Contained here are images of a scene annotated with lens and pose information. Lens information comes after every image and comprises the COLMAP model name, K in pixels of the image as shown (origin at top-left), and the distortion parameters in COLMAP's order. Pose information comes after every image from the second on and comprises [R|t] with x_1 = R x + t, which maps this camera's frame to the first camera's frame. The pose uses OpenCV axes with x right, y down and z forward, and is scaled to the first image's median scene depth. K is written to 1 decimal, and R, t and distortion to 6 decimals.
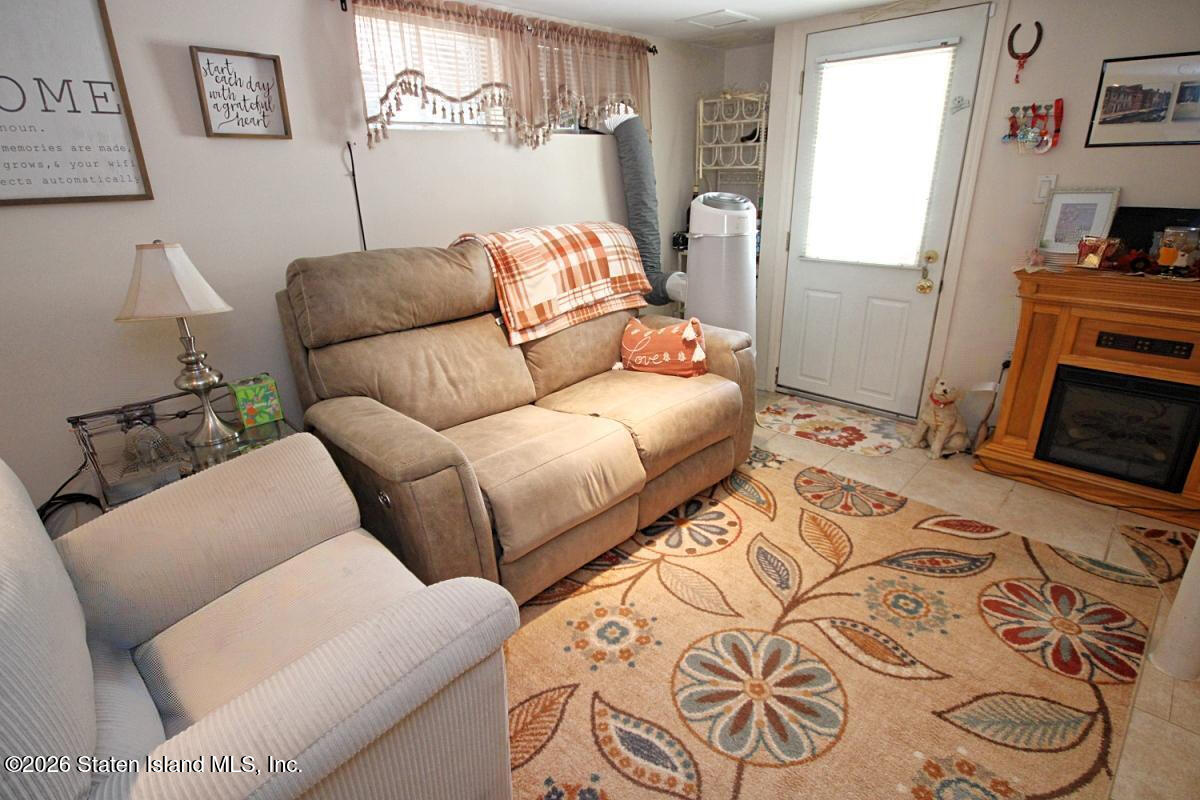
lens RADIAL K [[611.9, 0, 598.9], [0, 611.9, 403.0], [0, 0, 1]] dist [0.004021, -0.000490]
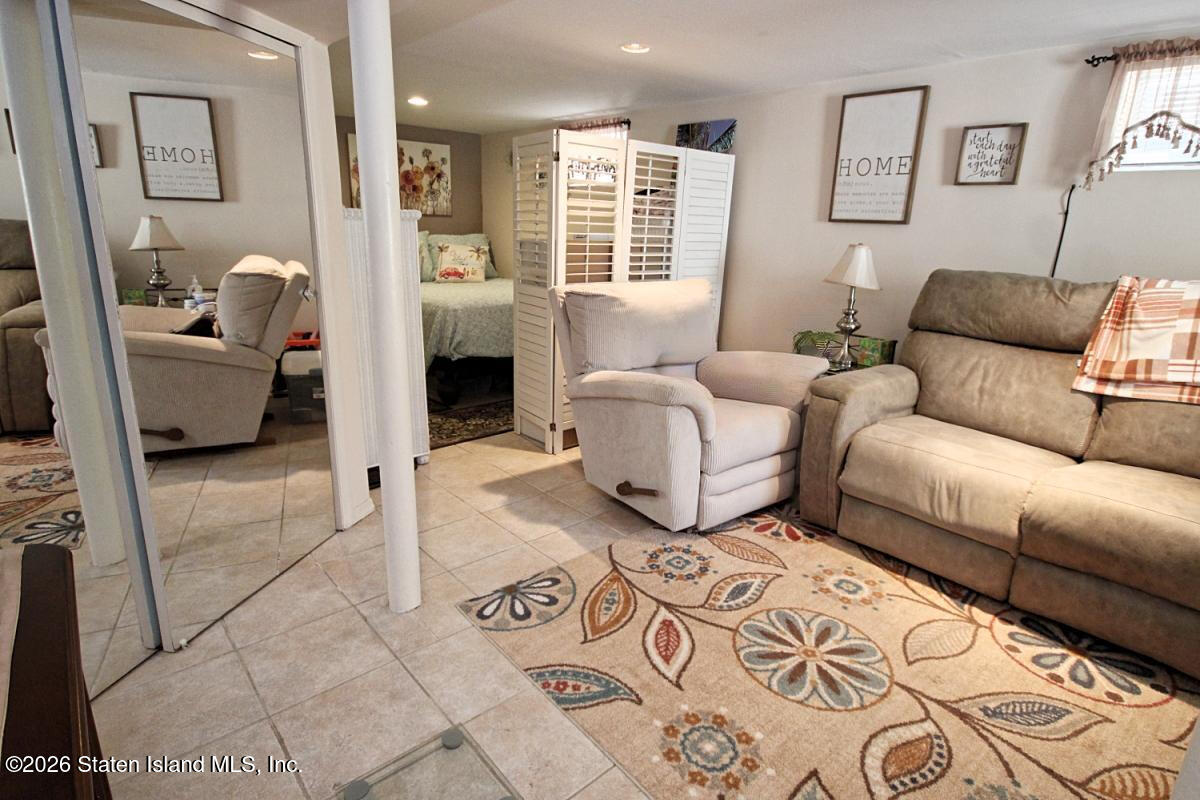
lens RADIAL K [[611.9, 0, 598.9], [0, 611.9, 403.0], [0, 0, 1]] dist [0.004021, -0.000490]
pose [[-0.088228, 0.304573, -0.948394, 0.970017], [-0.378673, 0.870370, 0.314744, -0.110784], [0.921316, 0.386900, 0.038543, 0.337383]]
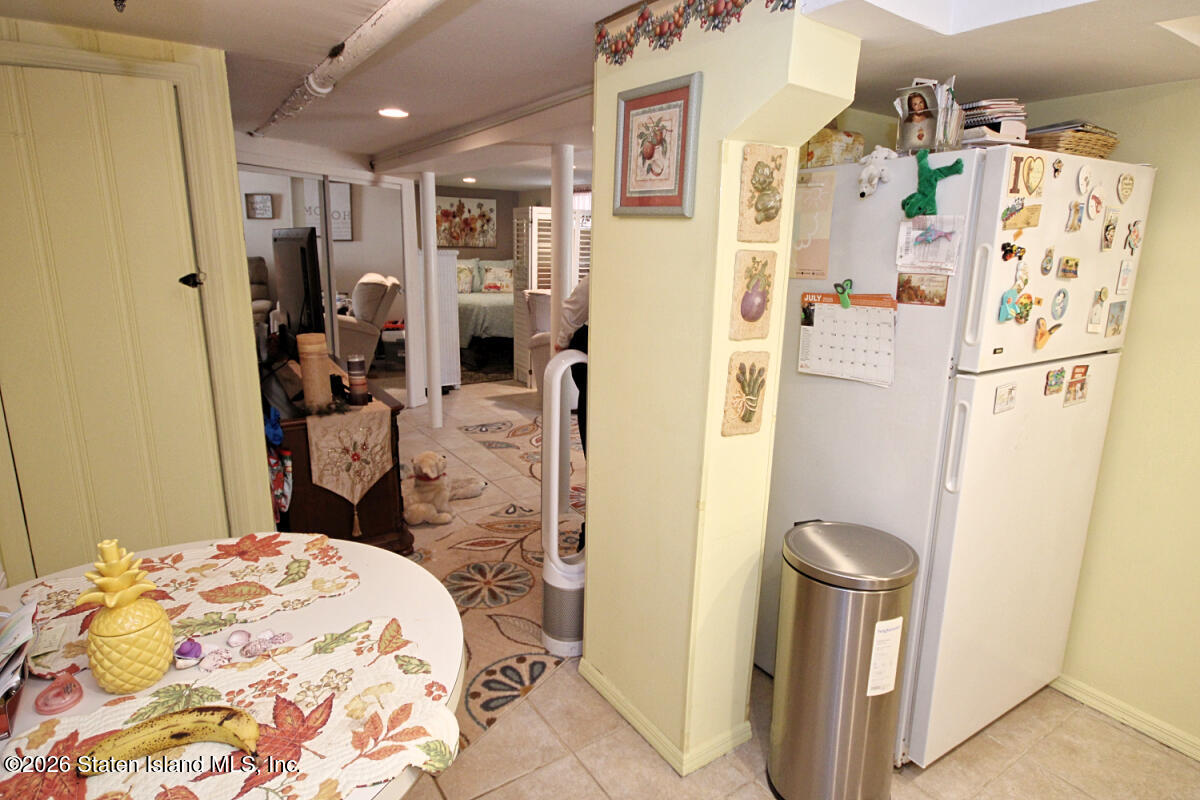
lens RADIAL K [[611.3, 0, 605.7], [0, 611.3, 387.9], [0, 0, 1]] dist [0.021525, -0.000096]
pose [[-0.198221, 0.246631, -0.948621, 2.206886], [-0.368359, 0.878133, 0.305276, -0.455153], [0.908306, 0.409946, -0.083216, 0.954861]]
